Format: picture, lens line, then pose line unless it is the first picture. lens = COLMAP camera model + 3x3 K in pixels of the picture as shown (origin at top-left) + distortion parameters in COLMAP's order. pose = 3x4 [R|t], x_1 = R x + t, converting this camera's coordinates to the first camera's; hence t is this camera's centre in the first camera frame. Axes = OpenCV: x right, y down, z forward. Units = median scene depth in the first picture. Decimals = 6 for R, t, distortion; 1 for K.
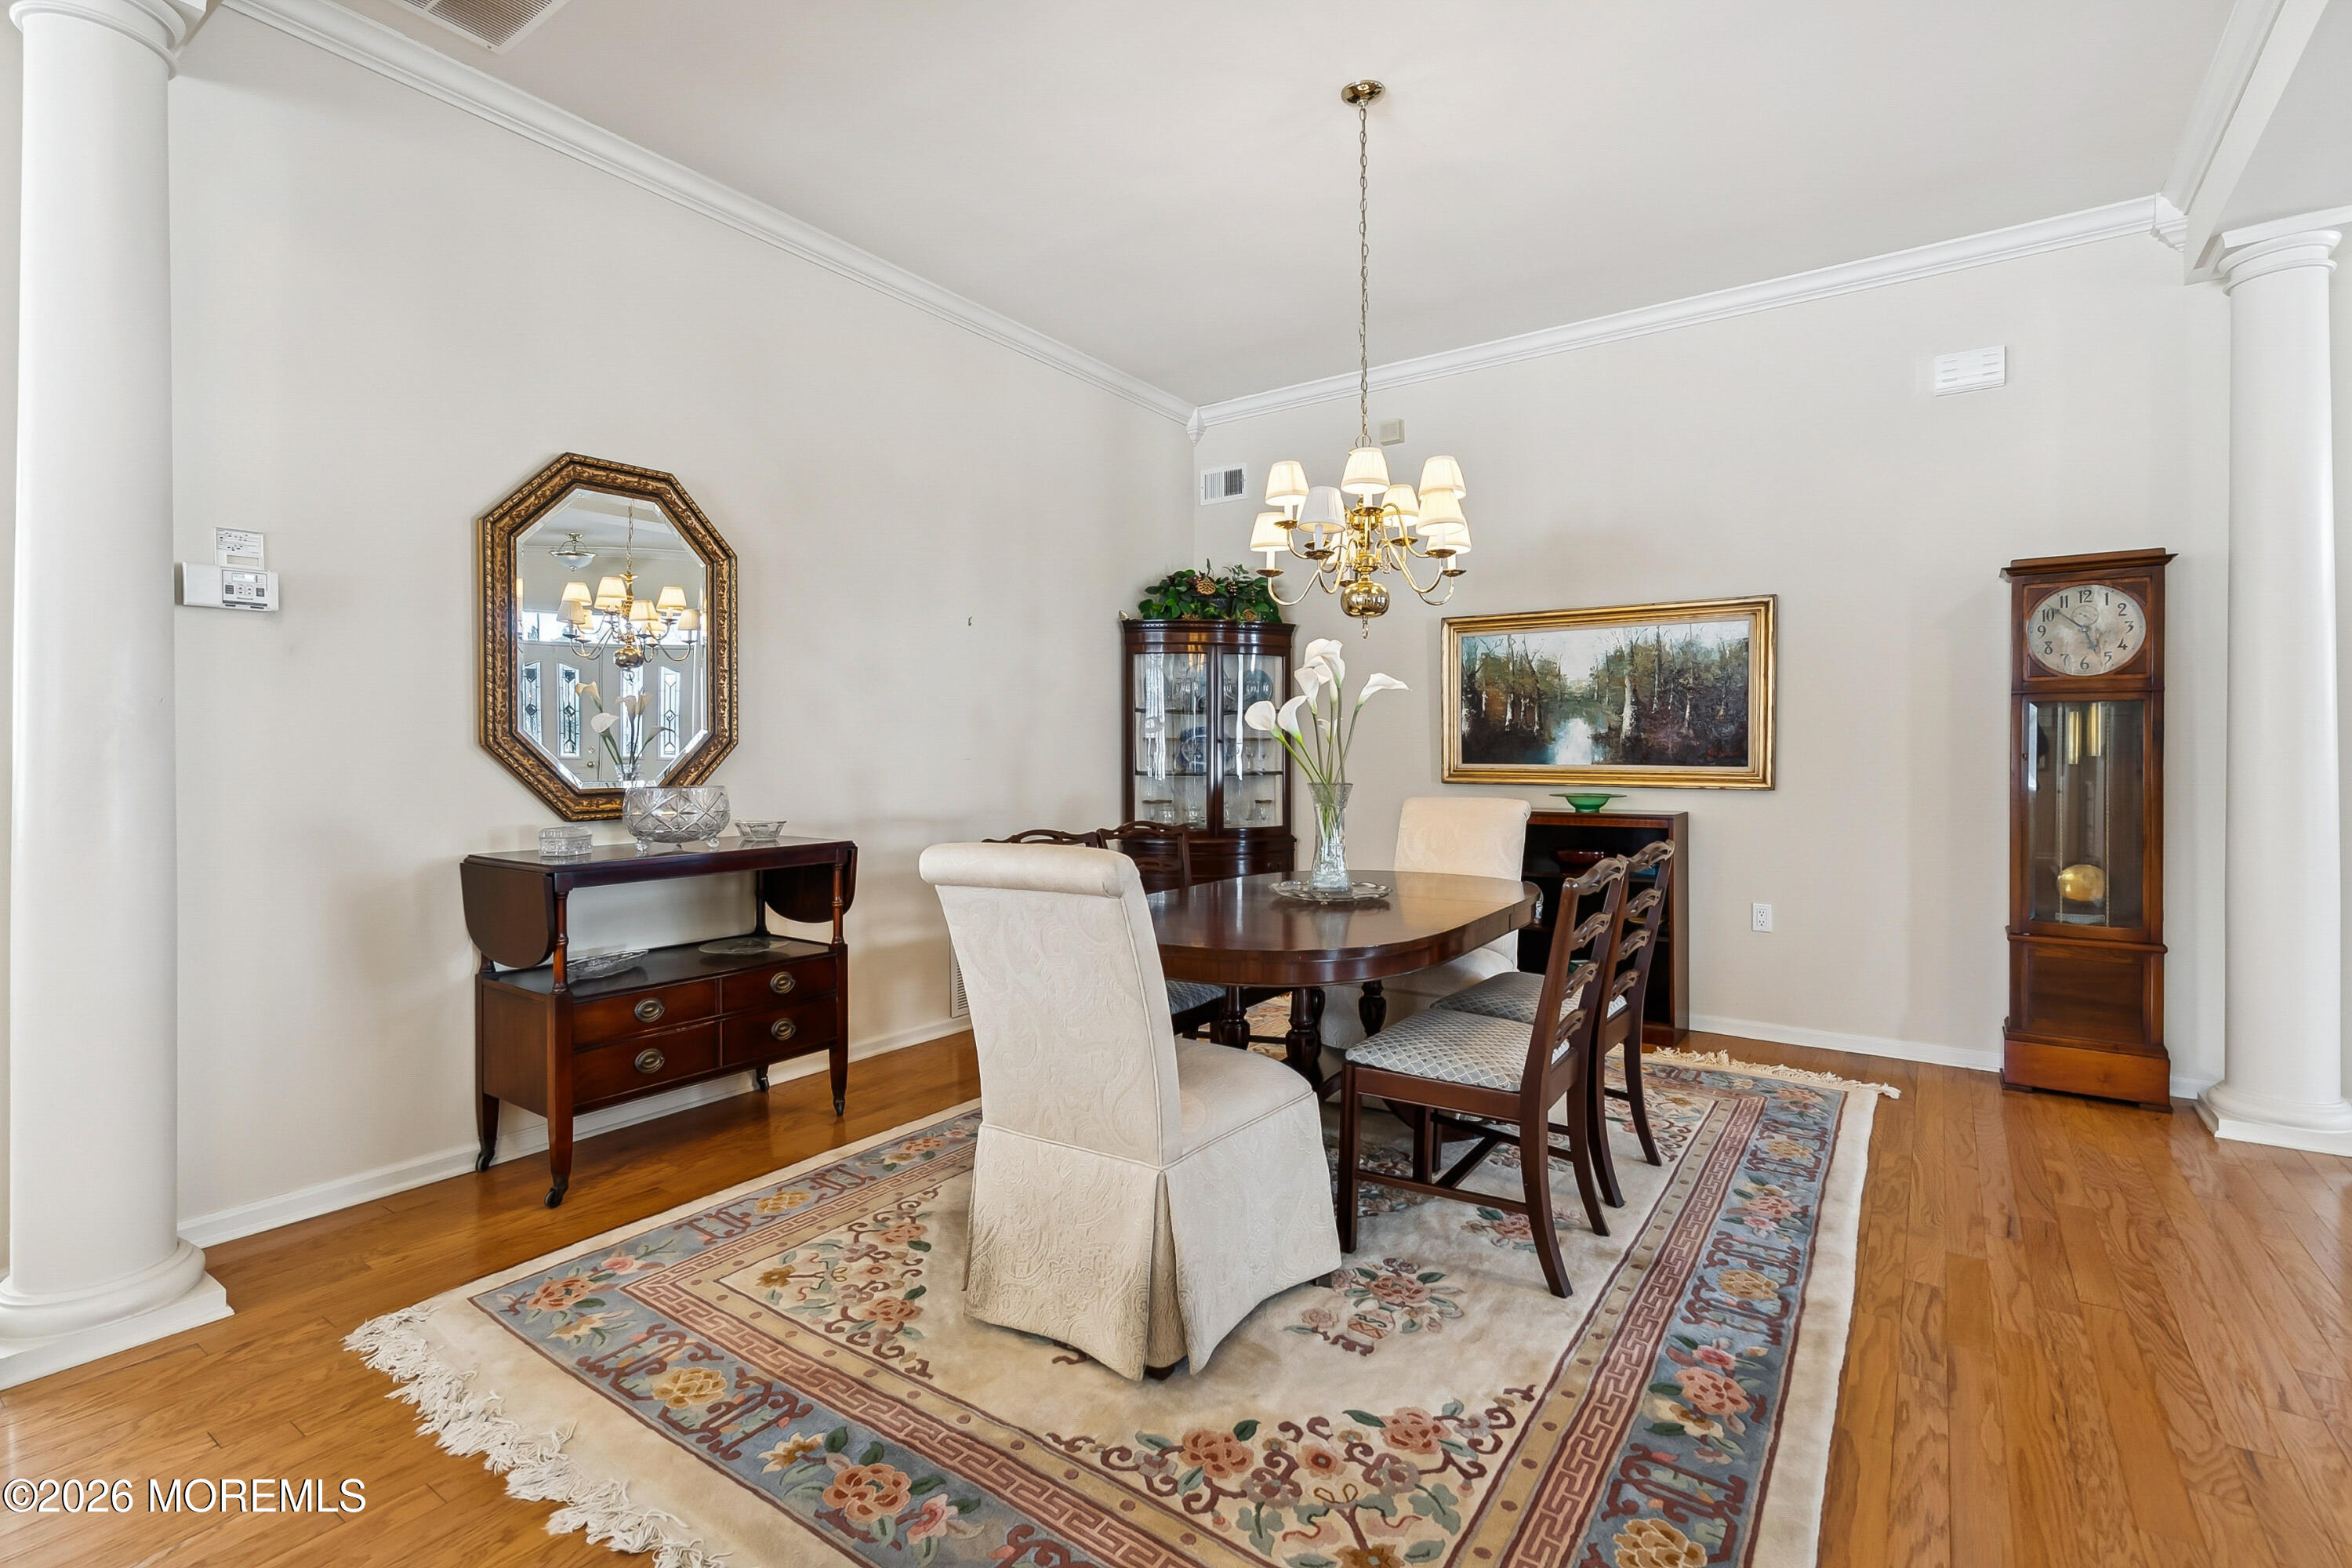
lens RADIAL K [[1078.7, 0, 1178.2], [0, 1078.7, 751.6], [0, 0, 1]] dist [-0.003612, 0.000055]
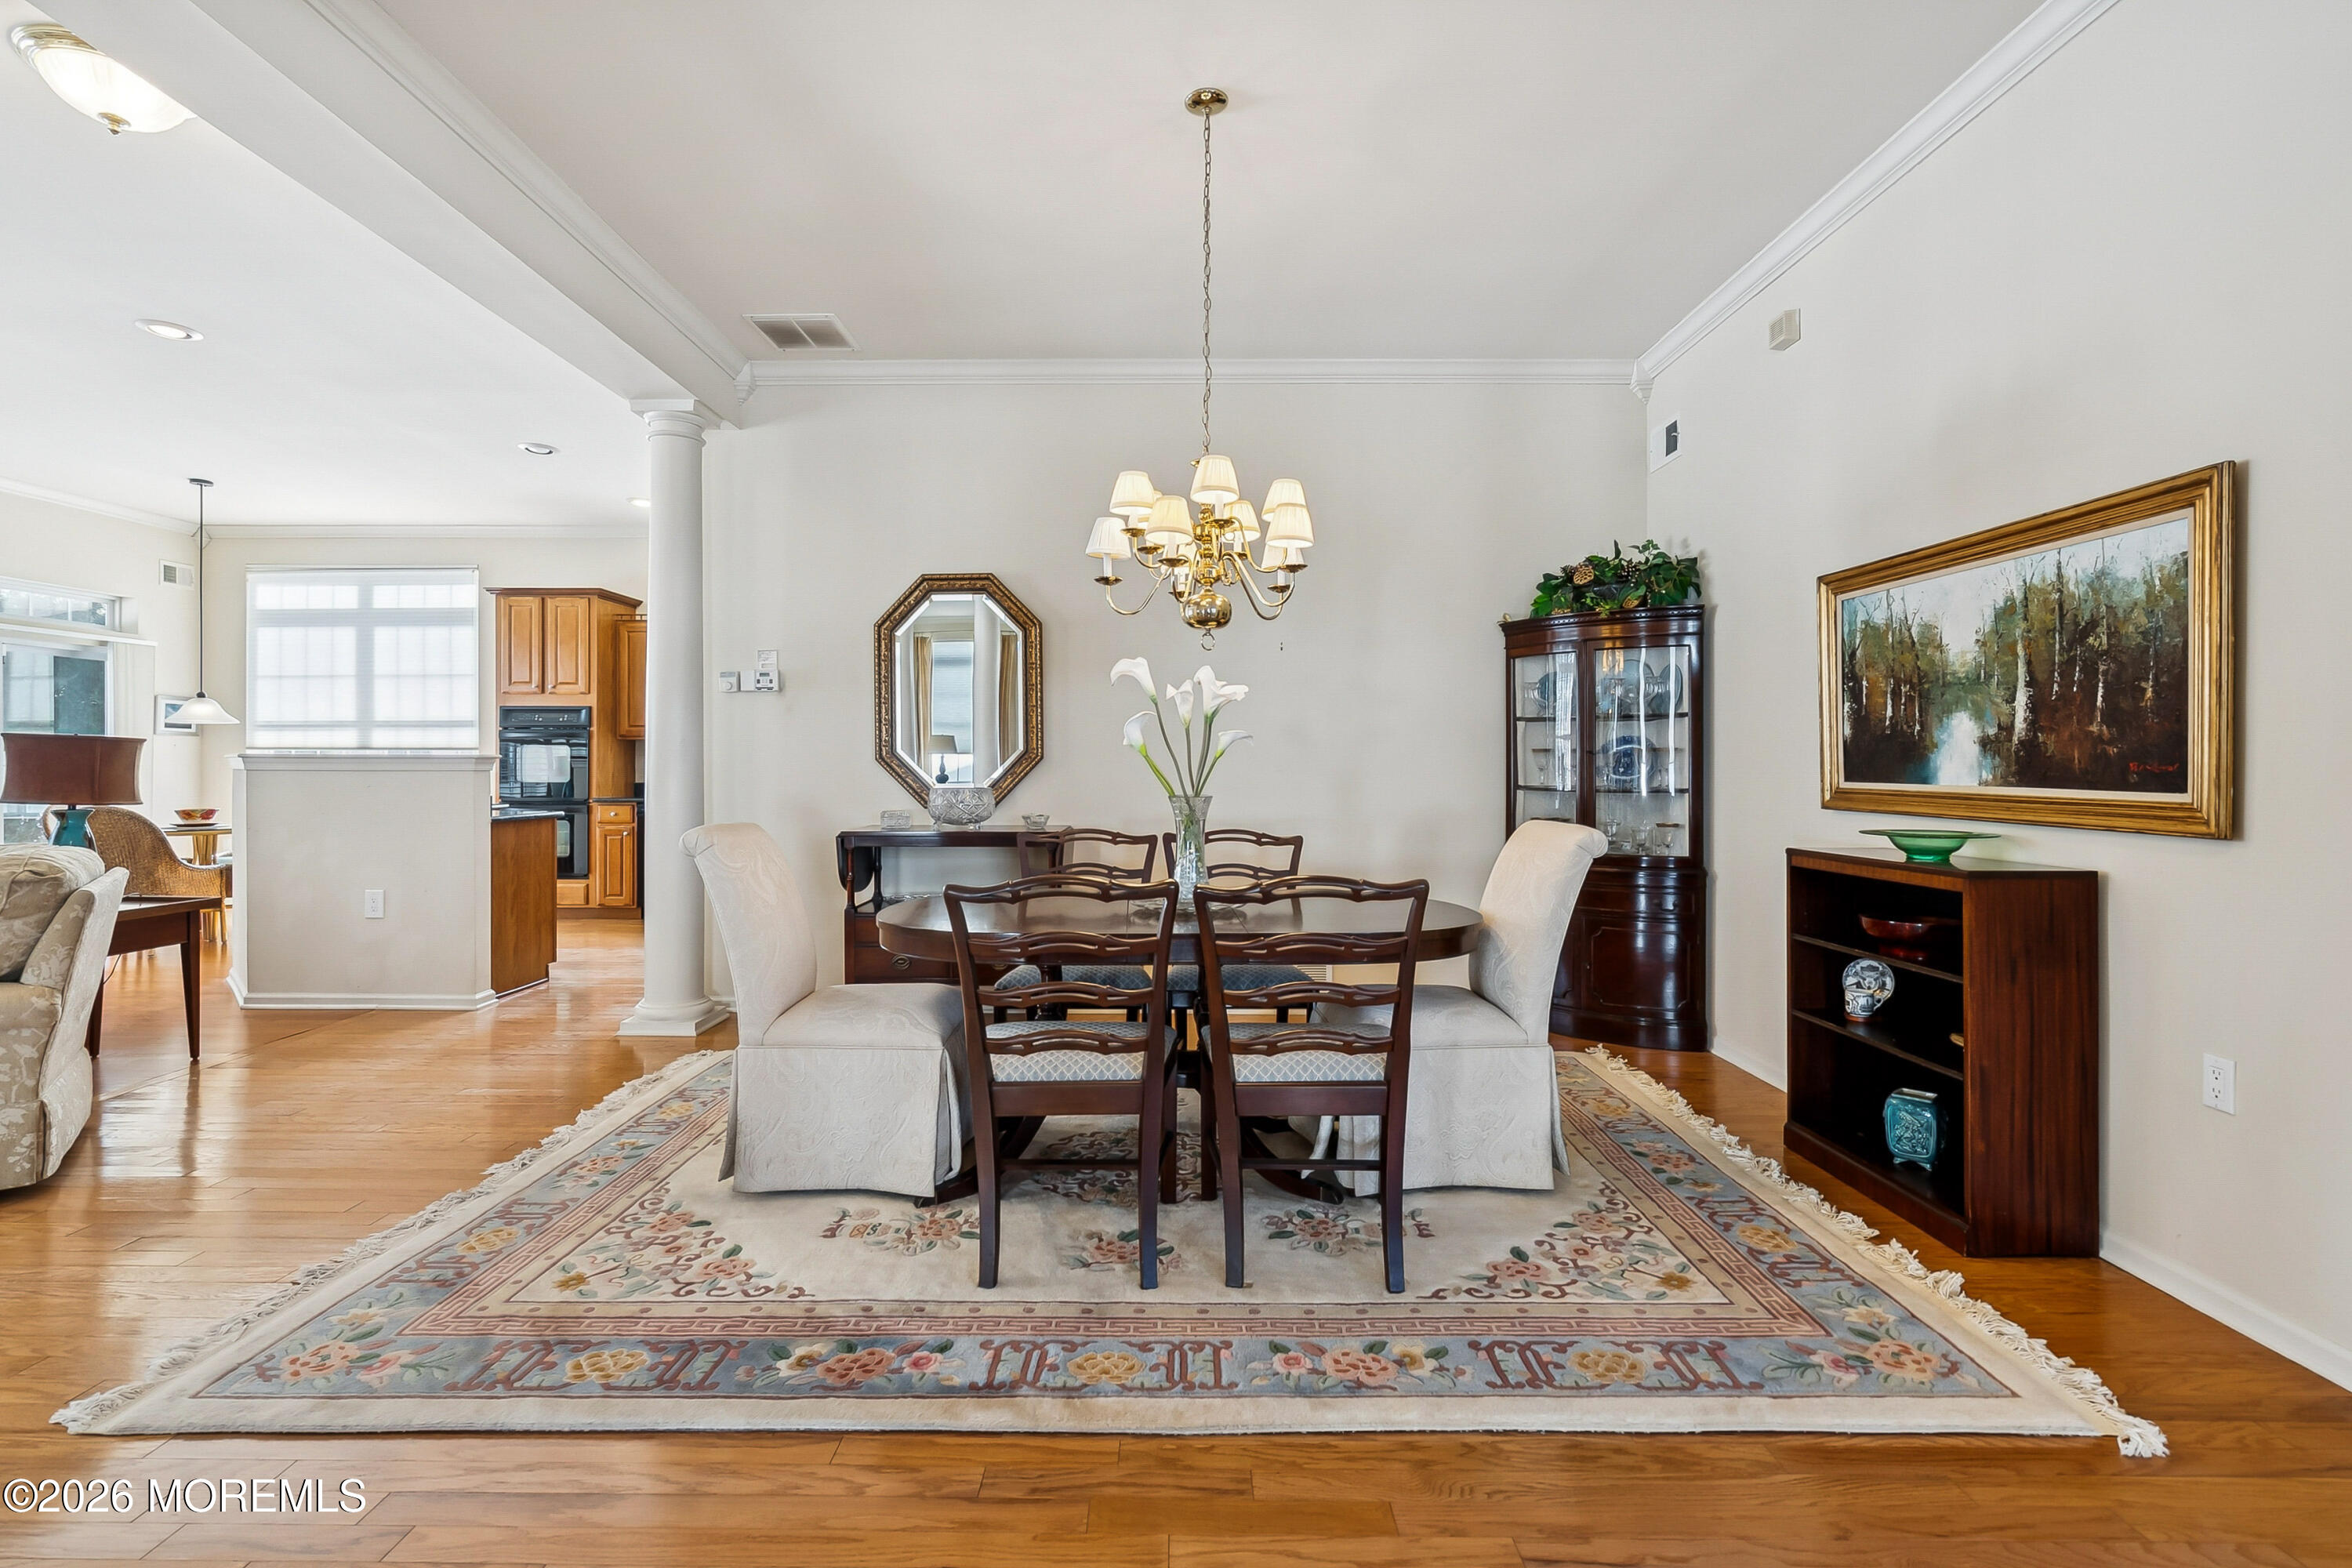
lens RADIAL K [[1079.3, 0, 1163.6], [0, 1079.3, 762.9], [0, 0, 1]] dist [-0.003358, 0.000094]
pose [[0.568912, 0.000460, -0.822398, 0.676832], [-0.000807, 1.000000, 0.000001, -0.000814], [0.822398, 0.000663, 0.568913, 0.282134]]
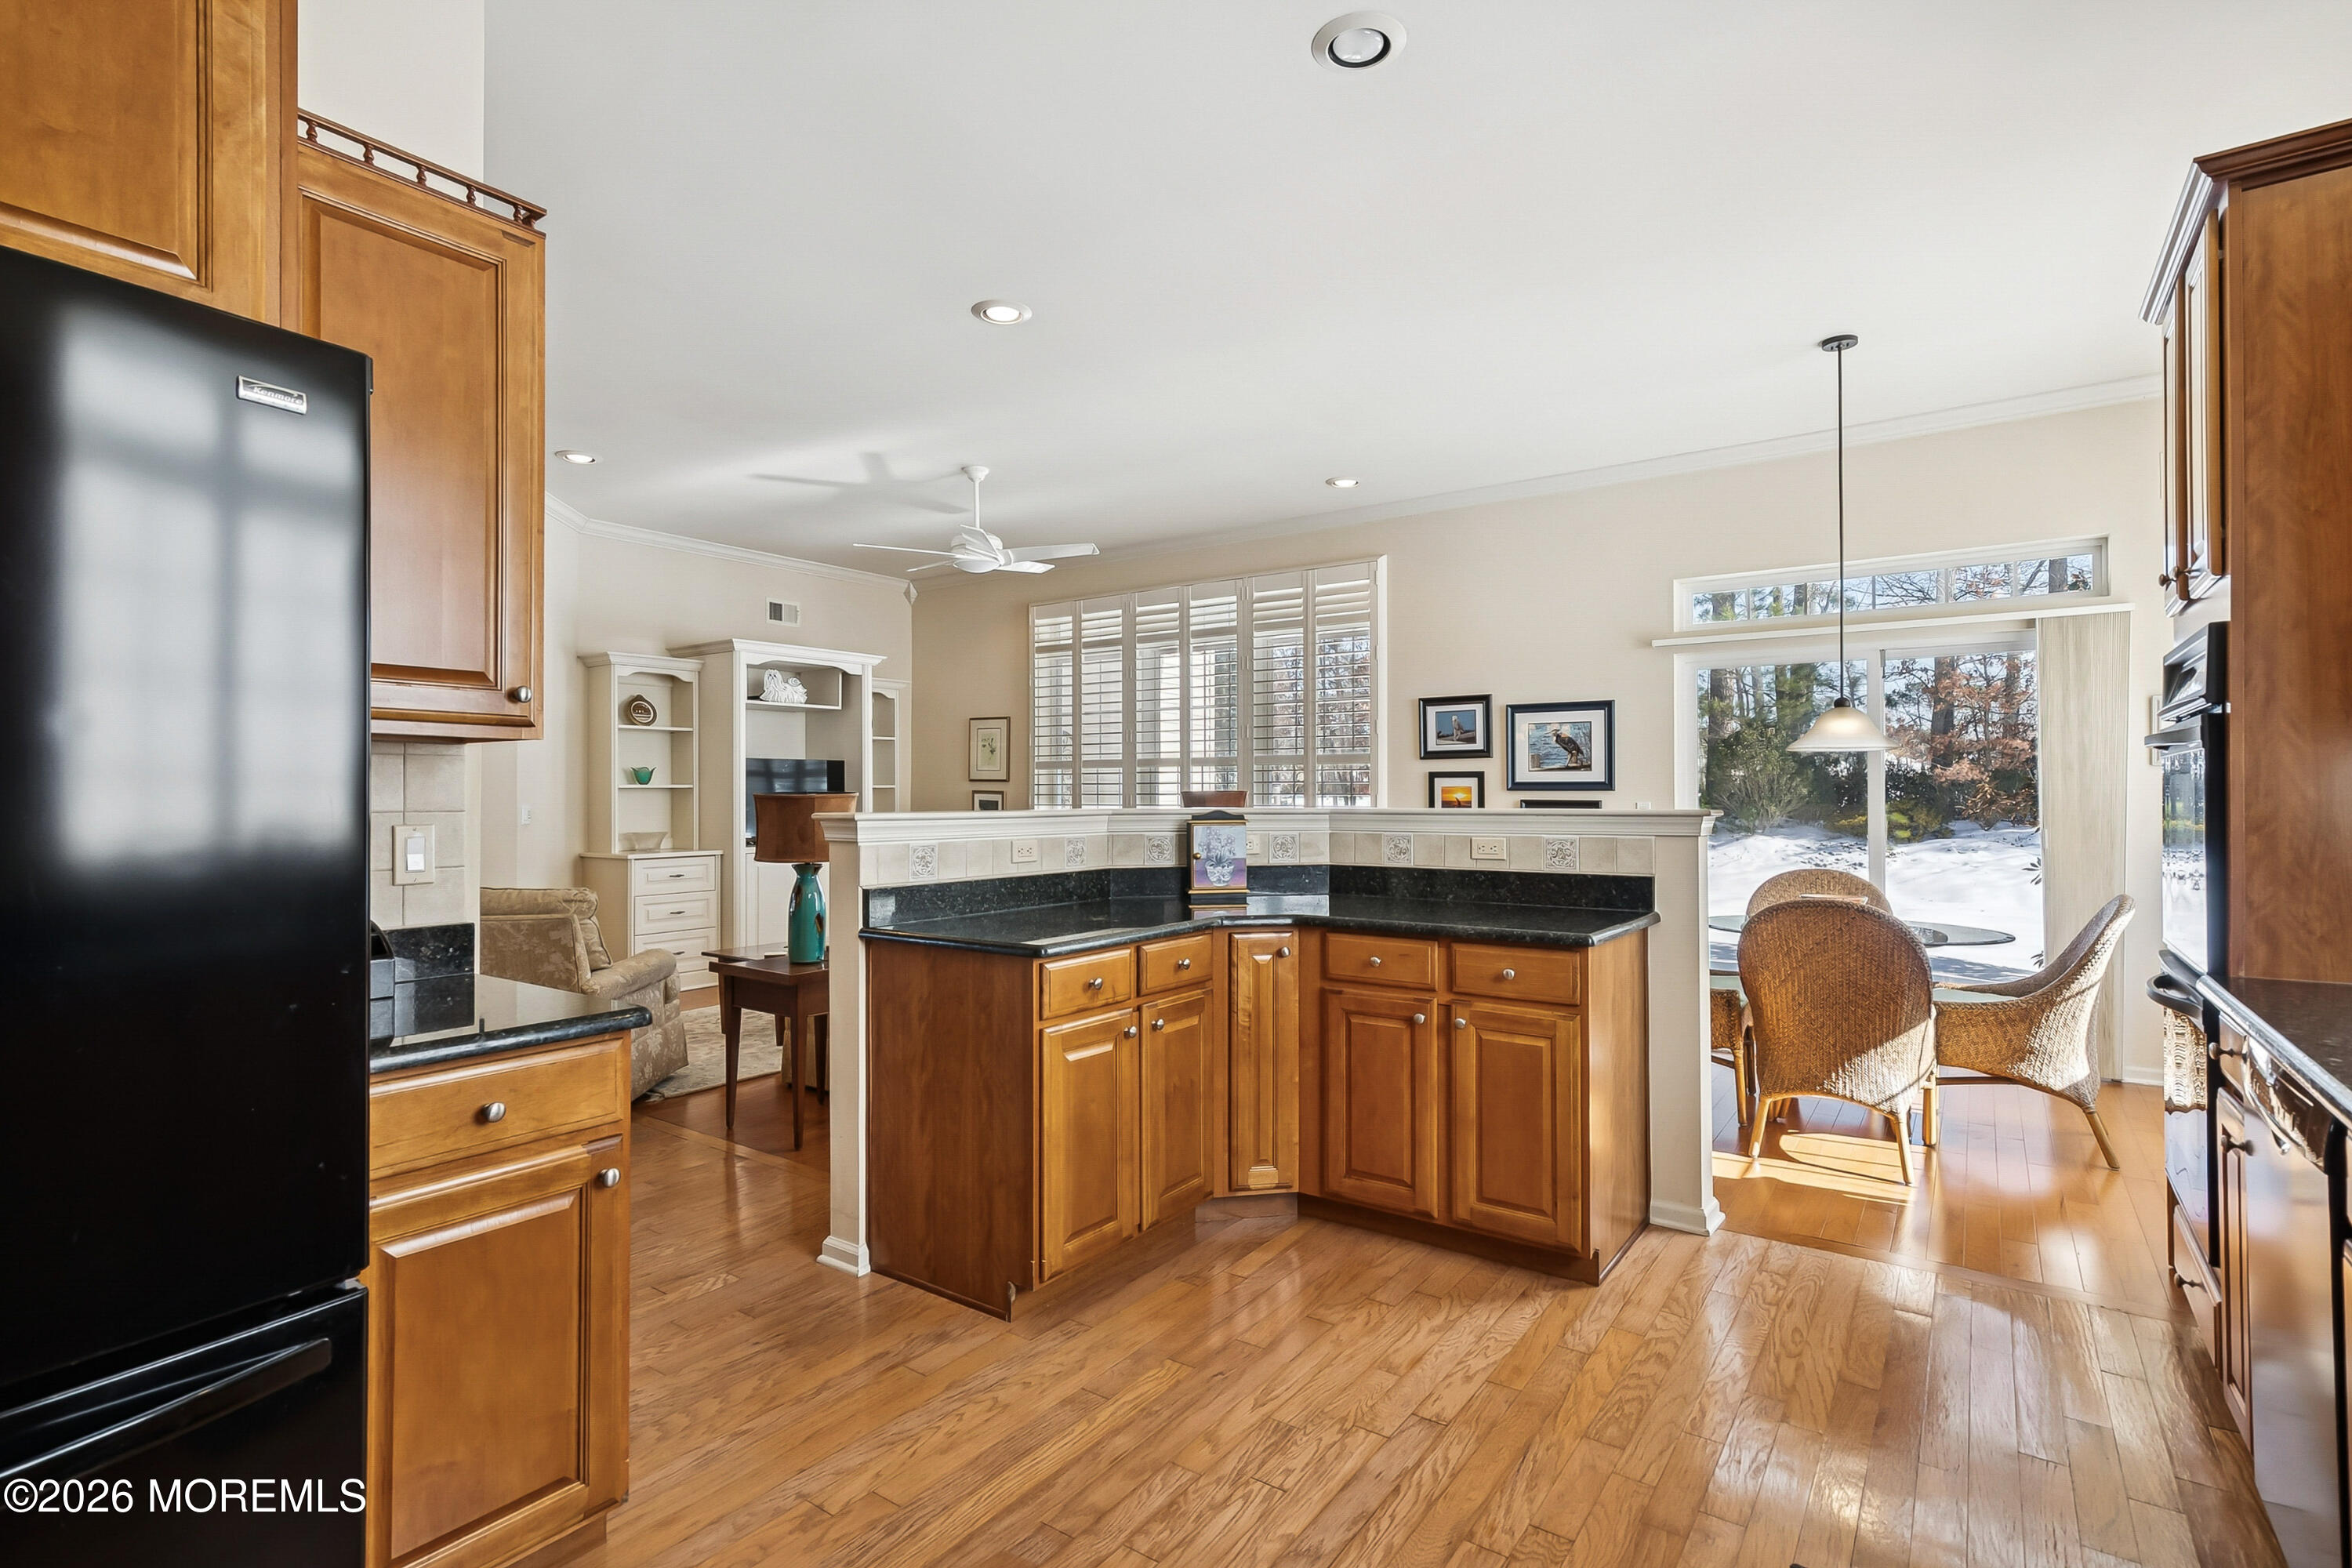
lens RADIAL K [[1130.3, 0, 1176.0], [0, 1130.3, 784.0], [0, 0, 1]] dist [-0.000511, 0.000014]
pose [[-0.999923, 0.000390, 0.012409, -0.923469], [0.000259, 0.999944, -0.010547, -0.019820], [-0.012412, -0.010543, -0.999867, 1.028236]]
